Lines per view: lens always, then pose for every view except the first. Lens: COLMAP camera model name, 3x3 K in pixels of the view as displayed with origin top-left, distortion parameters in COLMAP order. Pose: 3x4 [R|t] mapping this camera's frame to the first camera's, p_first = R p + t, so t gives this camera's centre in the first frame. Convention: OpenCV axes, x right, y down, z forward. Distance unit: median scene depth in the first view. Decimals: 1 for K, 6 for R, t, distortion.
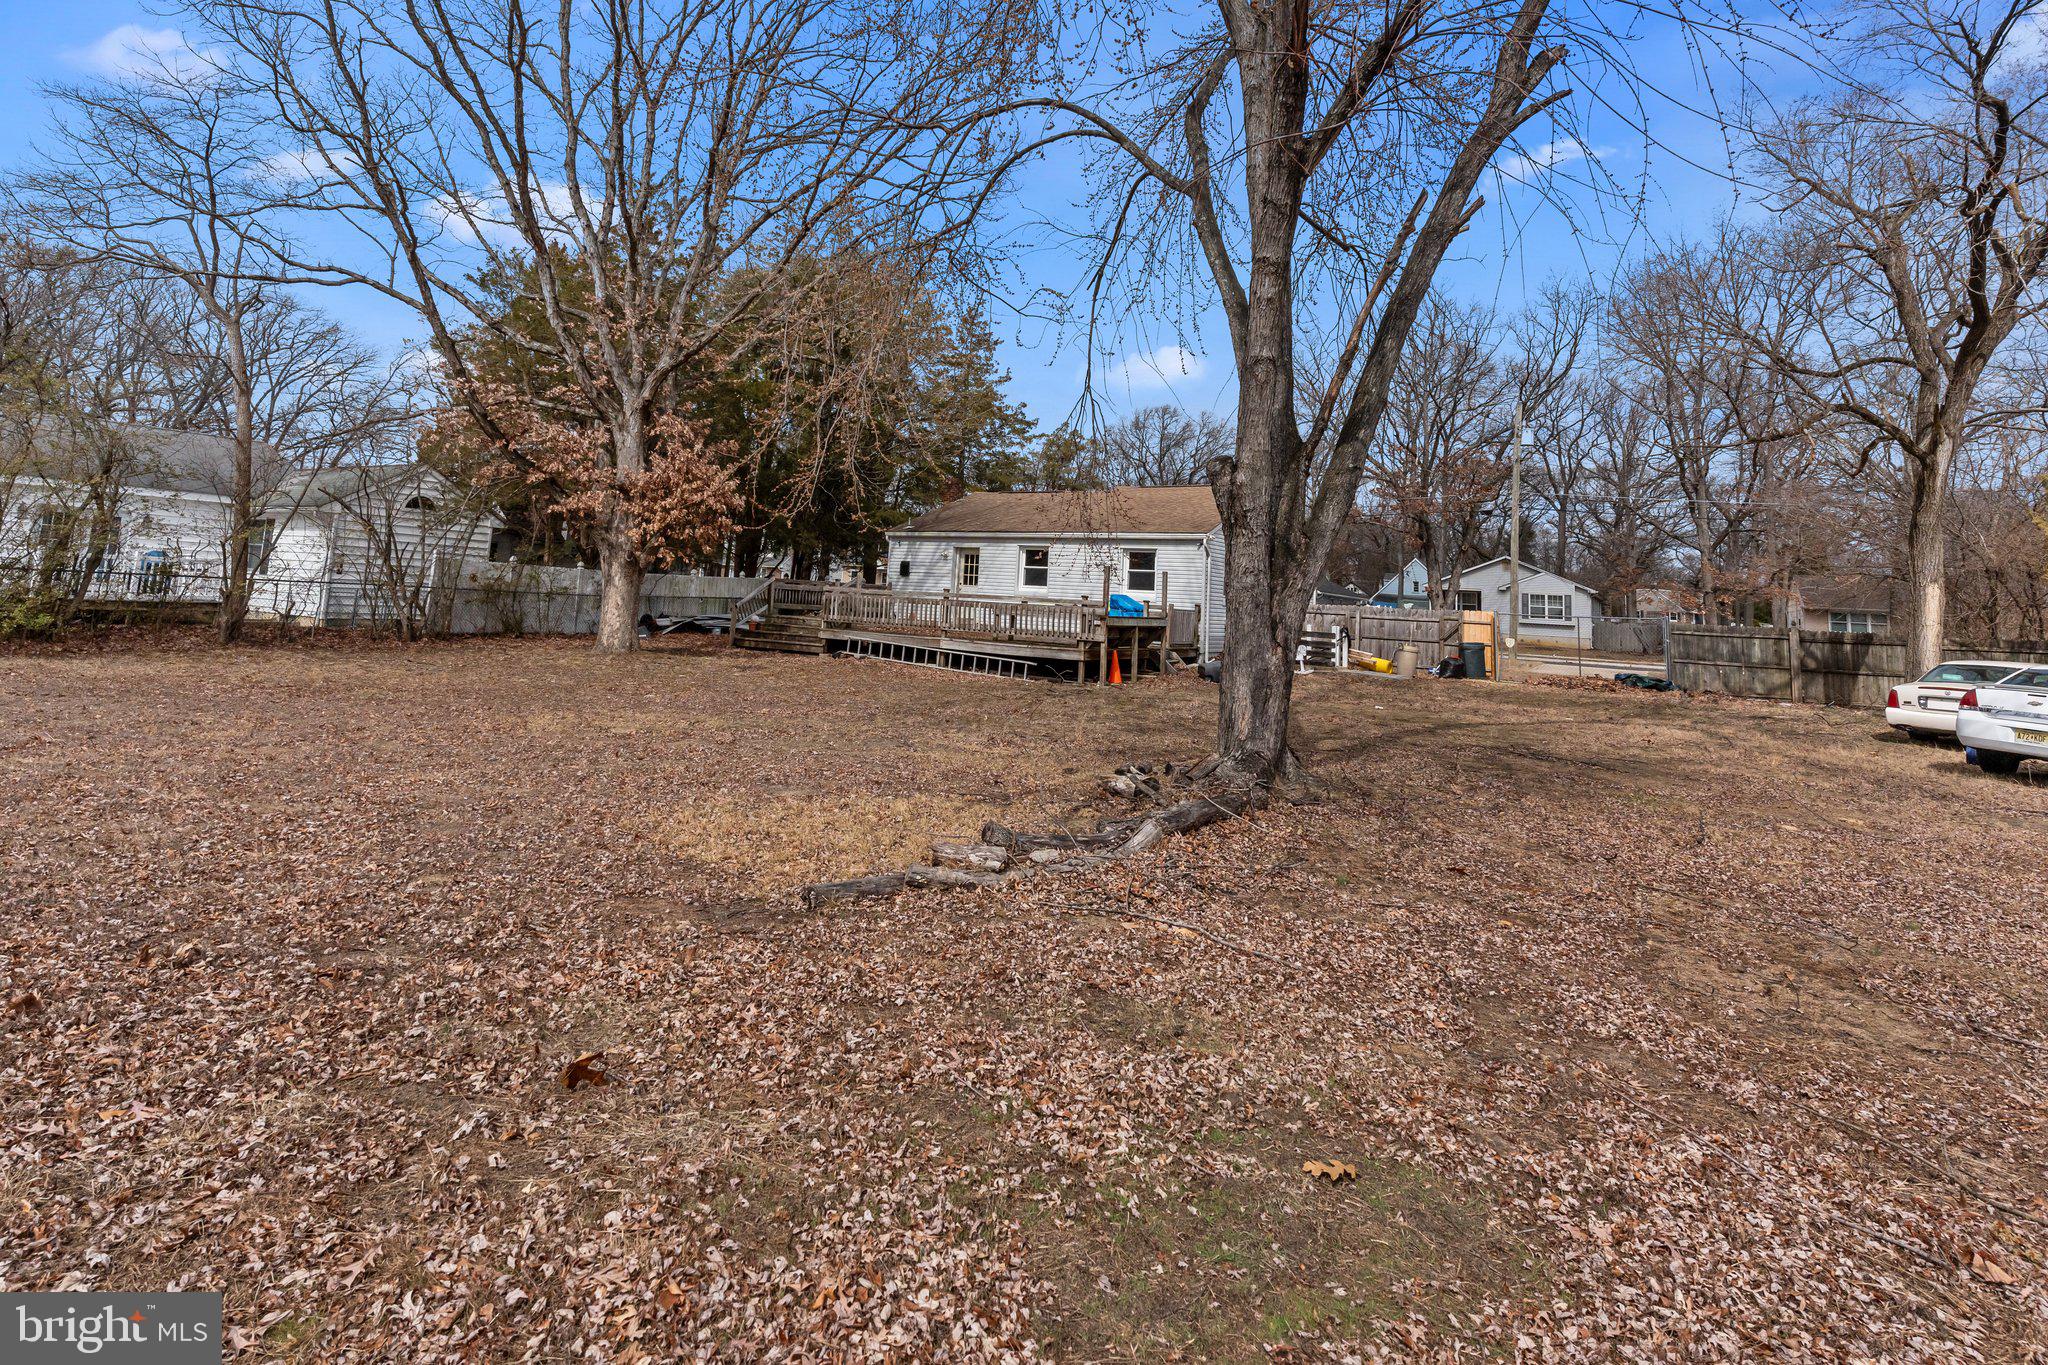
lens RADIAL K [[977.7, 0, 1020.3], [0, 977.7, 669.9], [0, 0, 1]] dist [-0.000955, 0.000267]
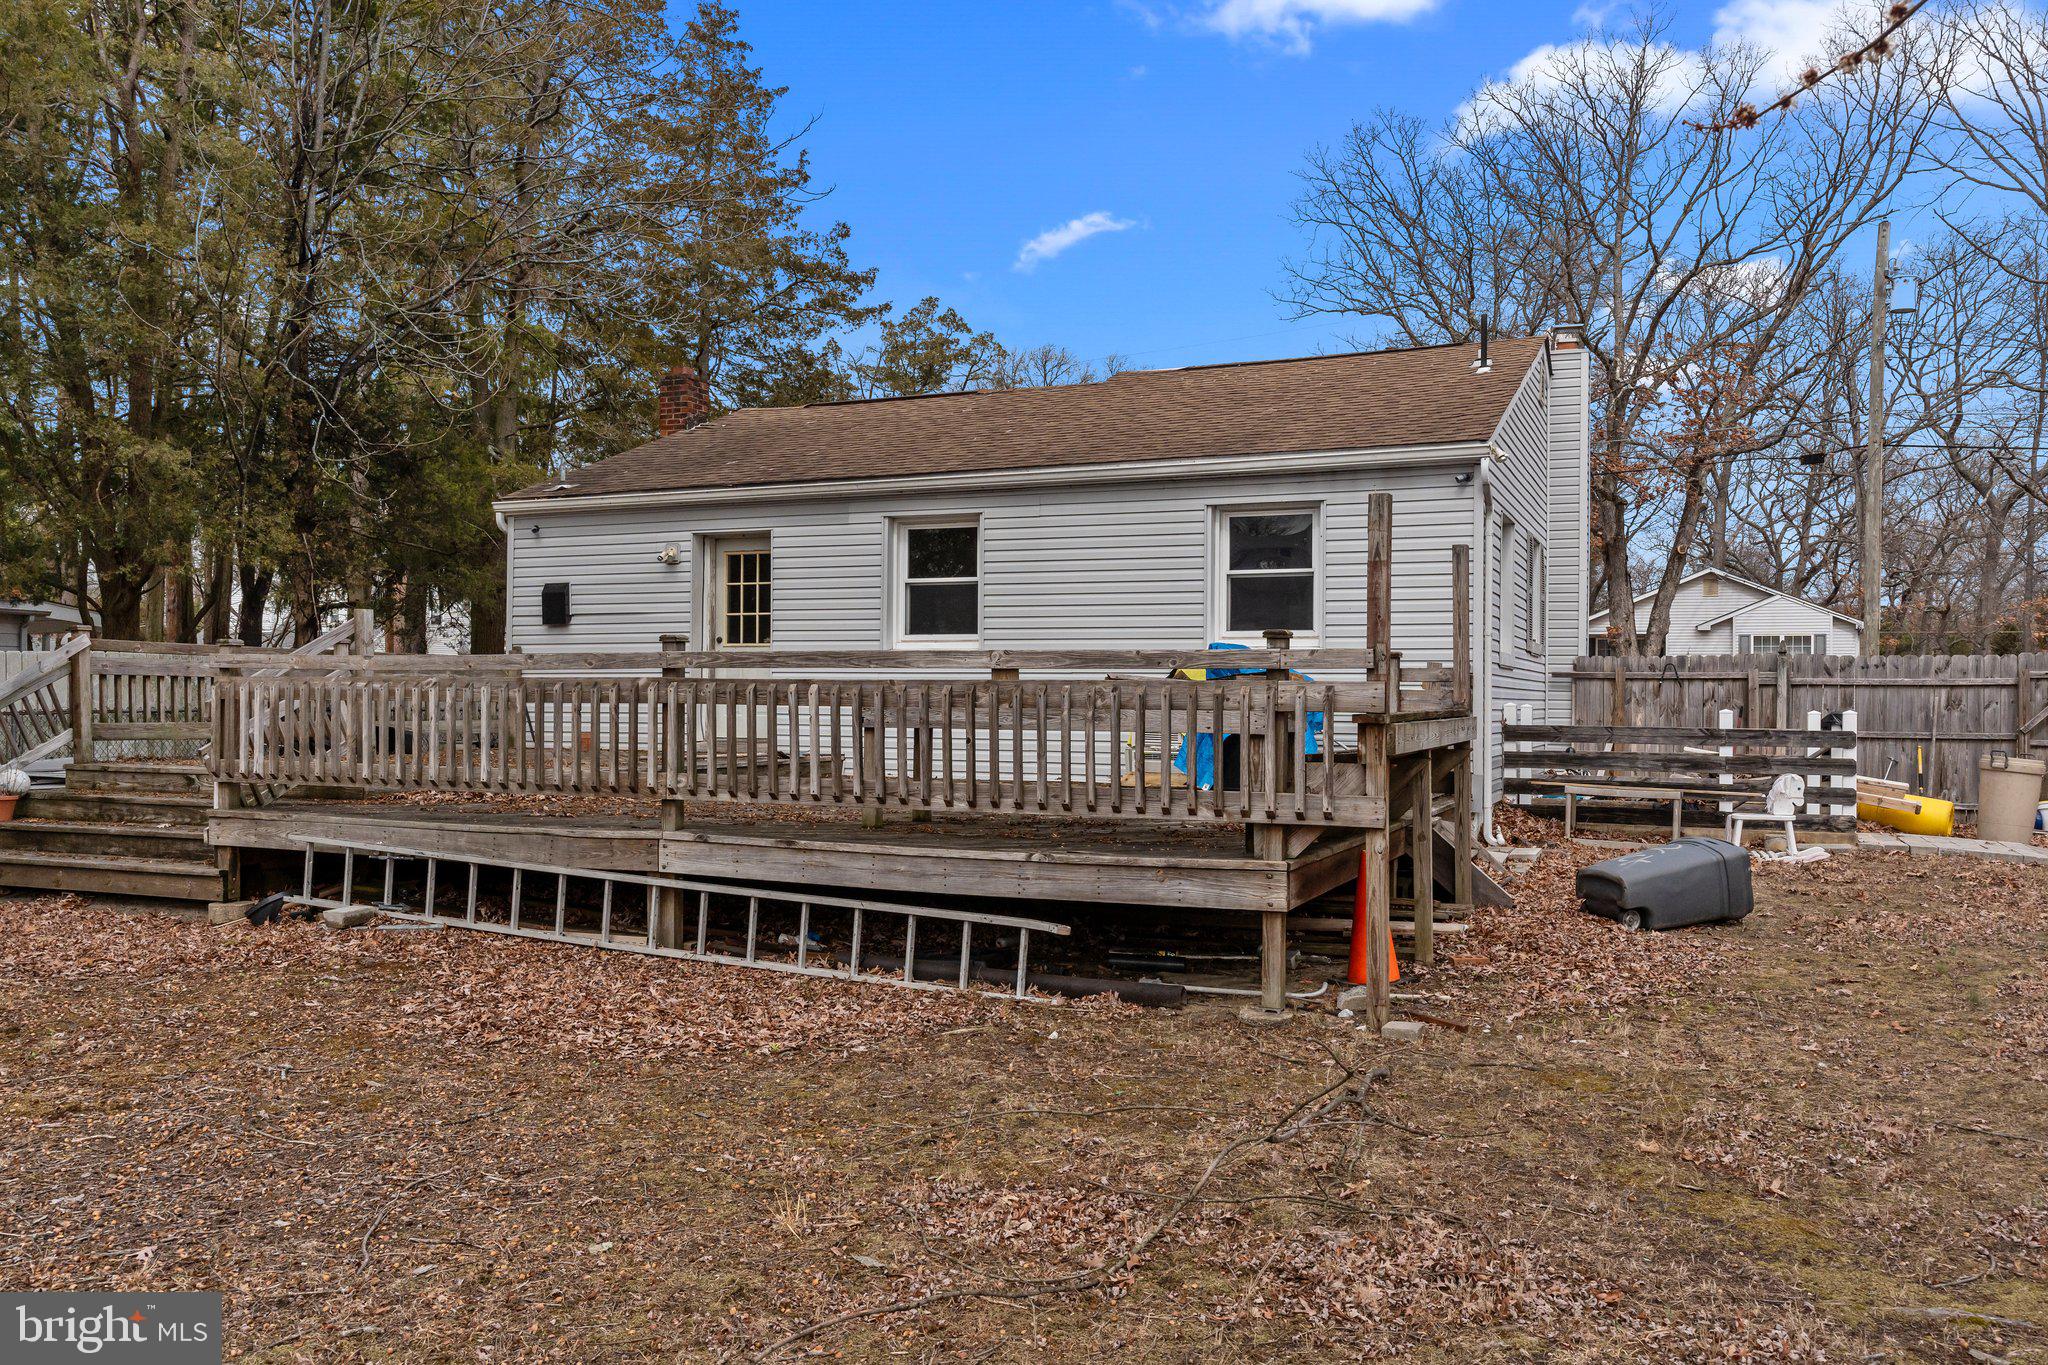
lens RADIAL K [[2229.8, 0, 1024.0], [0, 2229.8, 682.5], [0, 0, 1]] dist [0.011056, 0.005215]
pose [[0.995899, -0.047080, 0.077253, -0.019420], [0.052433, 0.996252, -0.068799, -0.016534], [-0.073724, 0.072568, 0.994635, 0.263570]]
